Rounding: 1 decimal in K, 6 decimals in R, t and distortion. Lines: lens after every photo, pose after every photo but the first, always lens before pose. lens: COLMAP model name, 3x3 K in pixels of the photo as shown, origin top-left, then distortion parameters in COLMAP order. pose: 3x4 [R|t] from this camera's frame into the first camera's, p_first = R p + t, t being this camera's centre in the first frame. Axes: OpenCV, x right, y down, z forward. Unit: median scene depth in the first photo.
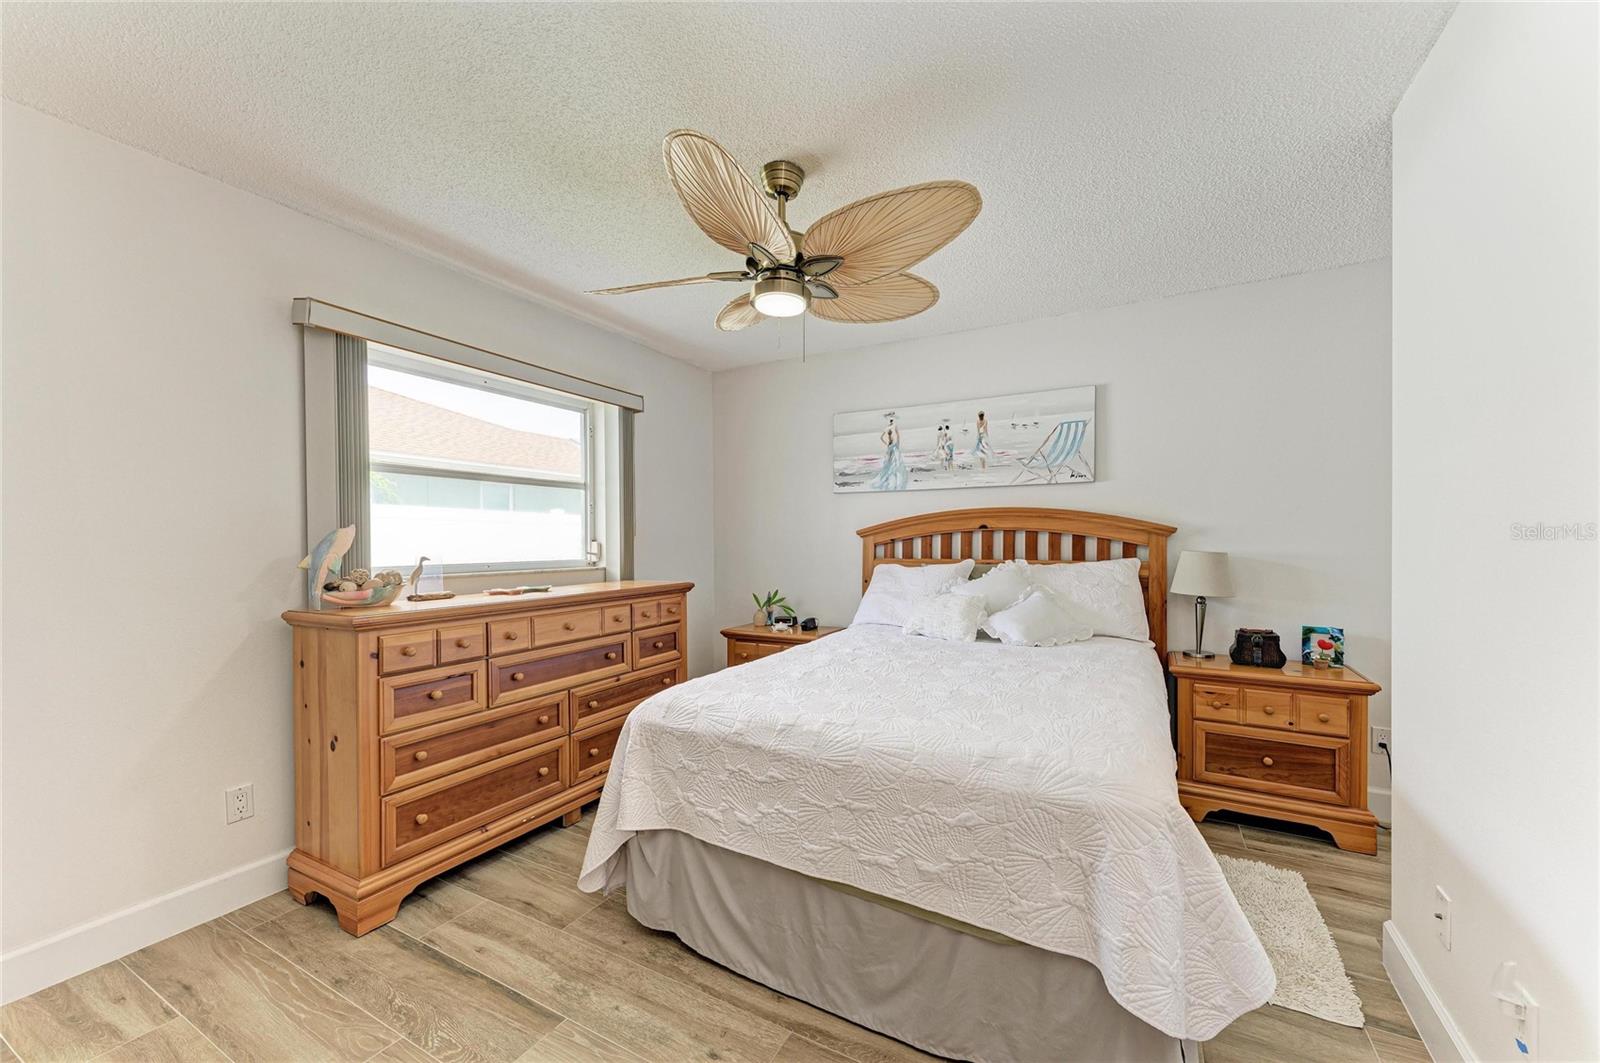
lens RADIAL K [[628.0, 0, 832.0], [0, 628.0, 542.5], [0, 0, 1]] dist [0.016718, -0.003090]
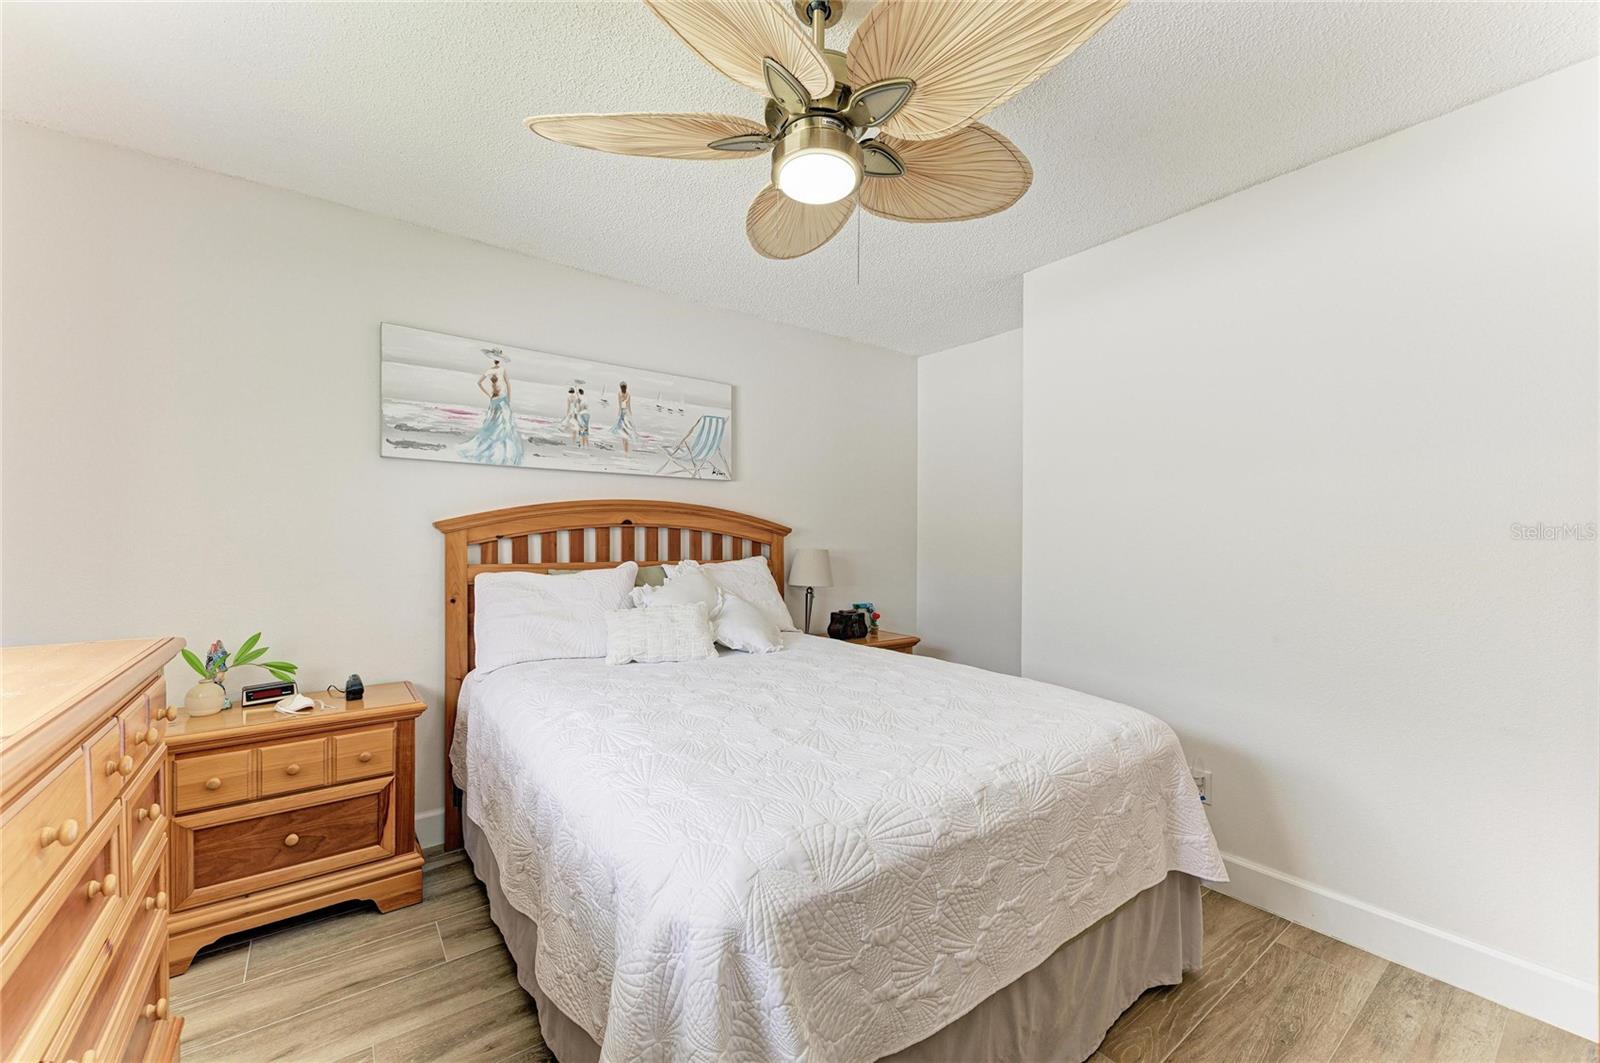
lens RADIAL K [[628.0, 0, 797.7], [0, 628.0, 541.6], [0, 0, 1]] dist [0.016718, -0.003090]
pose [[0.420615, 0.000324, 0.907239, -0.414731], [-0.000326, 1.000000, -0.000207, 0.000768], [-0.907239, -0.000208, 0.420615, 0.445890]]
